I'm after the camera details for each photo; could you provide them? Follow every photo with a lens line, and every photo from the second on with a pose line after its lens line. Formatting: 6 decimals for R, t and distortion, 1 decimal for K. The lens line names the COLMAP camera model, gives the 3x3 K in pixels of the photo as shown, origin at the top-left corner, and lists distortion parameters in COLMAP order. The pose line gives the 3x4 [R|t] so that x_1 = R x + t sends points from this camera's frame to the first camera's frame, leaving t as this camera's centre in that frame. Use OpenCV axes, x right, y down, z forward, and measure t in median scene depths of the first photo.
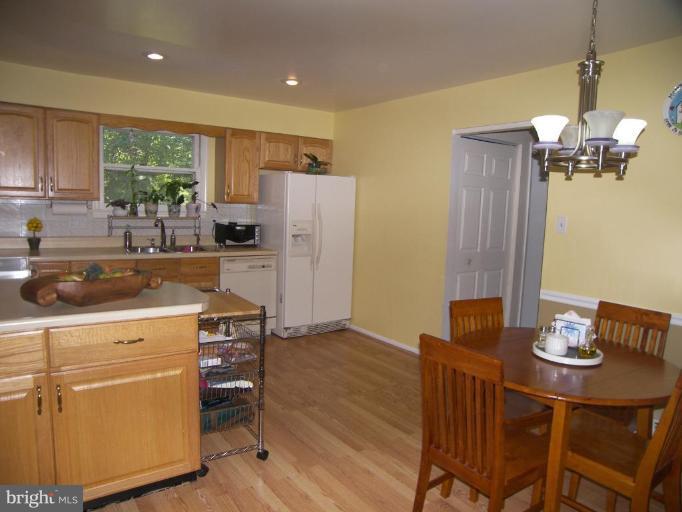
lens RADIAL K [[482.6, 0, 326.9], [0, 482.6, 257.5], [0, 0, 1]] dist [-0.139353, 0.096088]
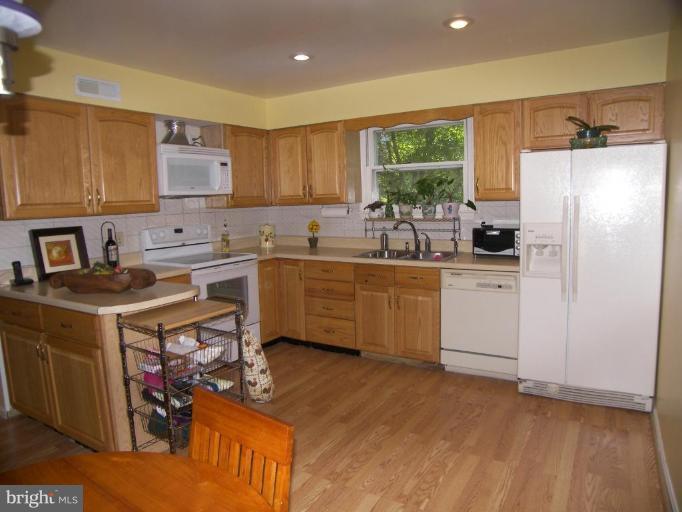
lens RADIAL K [[482.6, 0, 326.9], [0, 482.6, 257.5], [0, 0, 1]] dist [-0.139353, 0.096088]
pose [[0.394688, 0.064282, -0.916564, 0.422330], [-0.056254, 0.997369, 0.045726, -0.043183], [0.917092, 0.033513, 0.397265, 0.478234]]
